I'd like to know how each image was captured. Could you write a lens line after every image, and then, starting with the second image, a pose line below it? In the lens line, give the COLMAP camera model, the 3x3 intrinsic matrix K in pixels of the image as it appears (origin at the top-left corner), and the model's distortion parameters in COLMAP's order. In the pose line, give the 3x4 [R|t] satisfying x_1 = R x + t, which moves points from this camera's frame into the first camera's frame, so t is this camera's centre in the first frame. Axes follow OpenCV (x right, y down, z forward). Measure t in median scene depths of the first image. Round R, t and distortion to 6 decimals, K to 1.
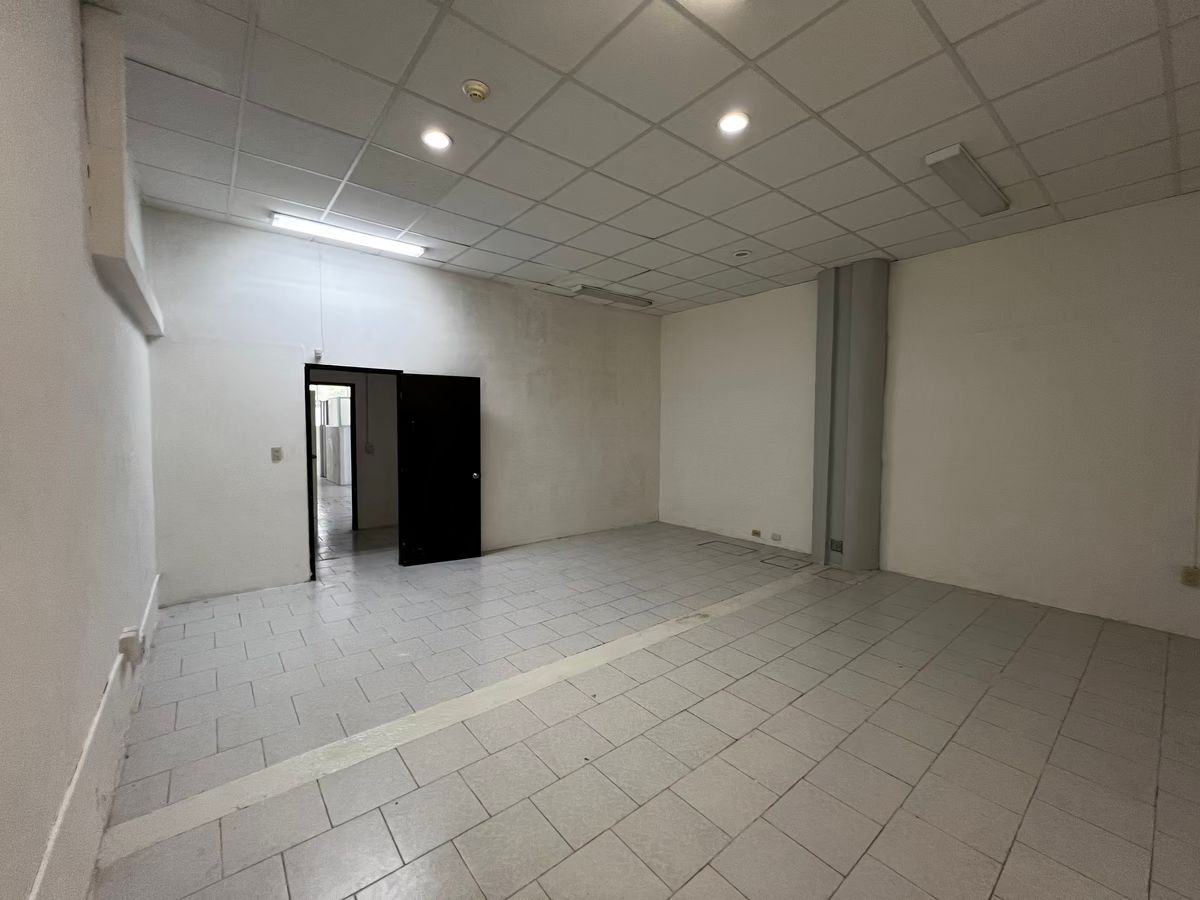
lens RADIAL K [[481.8, 0, 600.0], [0, 481.8, 450.0], [0, 0, 1]] dist [-0.001641, -0.000023]
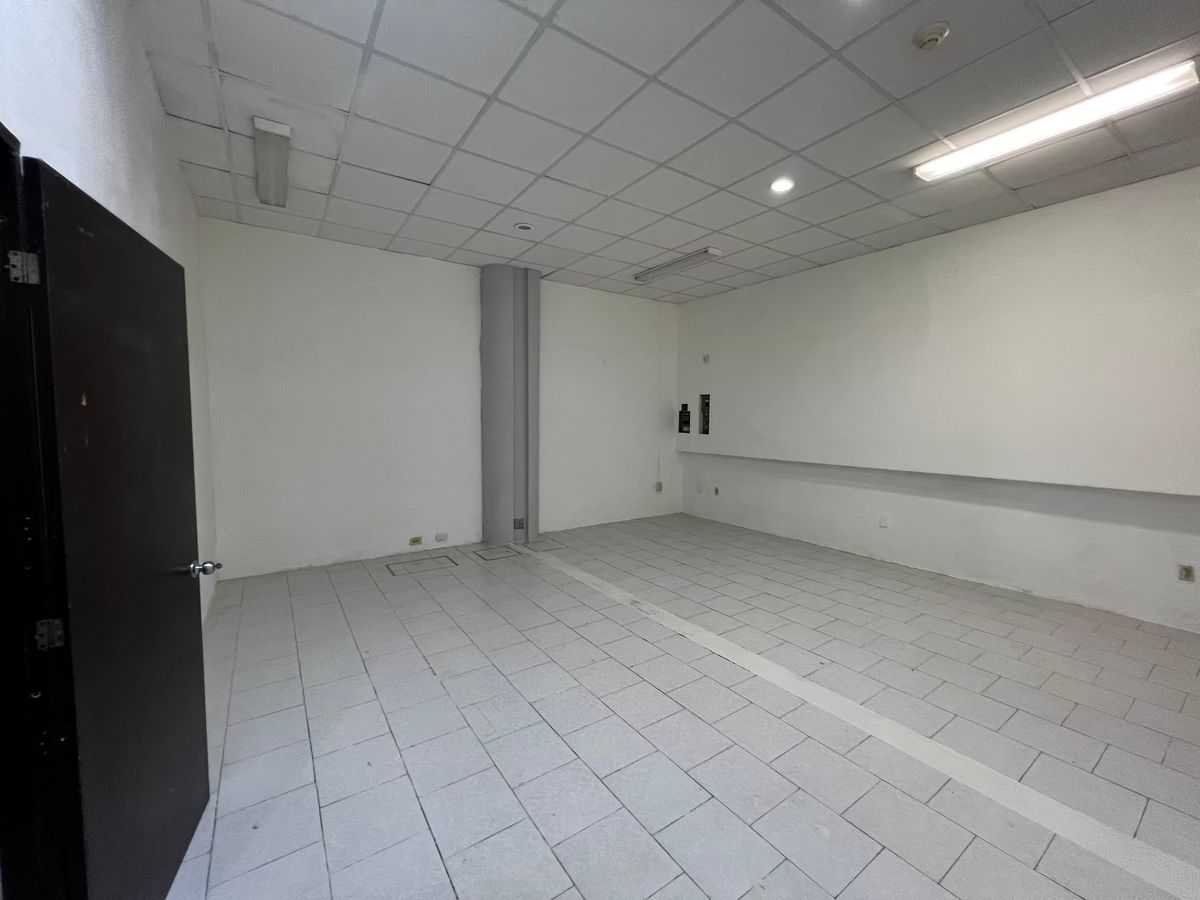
lens RADIAL K [[481.0, 0, 600.0], [0, 481.0, 450.0], [0, 0, 1]] dist [0.000995, 0.000138]
pose [[0.085051, -0.077412, 0.993365, -0.598053], [0.044055, 0.996294, 0.073869, -0.043860], [-0.995402, 0.037480, 0.088146, 0.744098]]
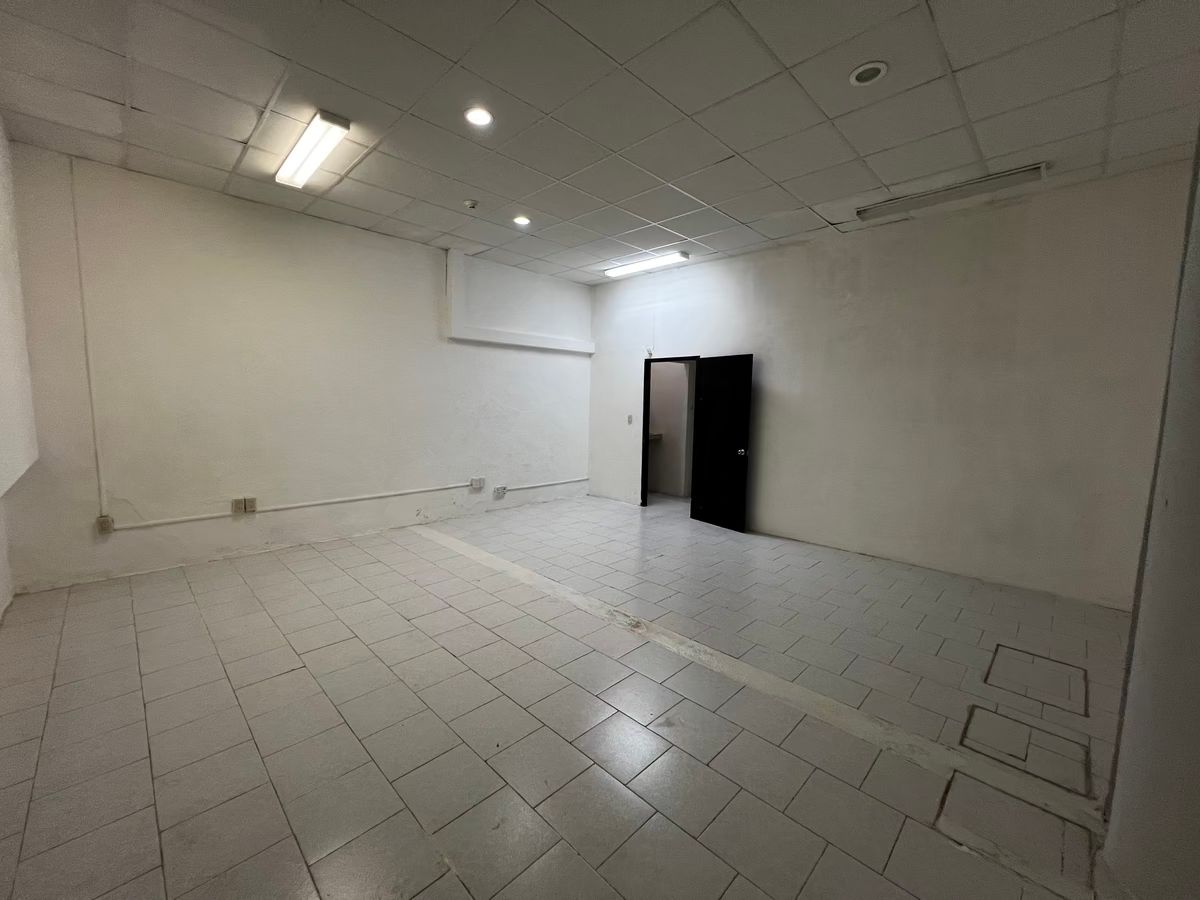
lens RADIAL K [[487.7, 0, 600.0], [0, 487.7, 450.0], [0, 0, 1]] dist [0.000827, -0.000092]
pose [[0.100333, 0.096548, -0.990258, 0.780970], [-0.069039, 0.993557, 0.089875, -0.024404], [0.992556, 0.059349, 0.106352, 0.634273]]
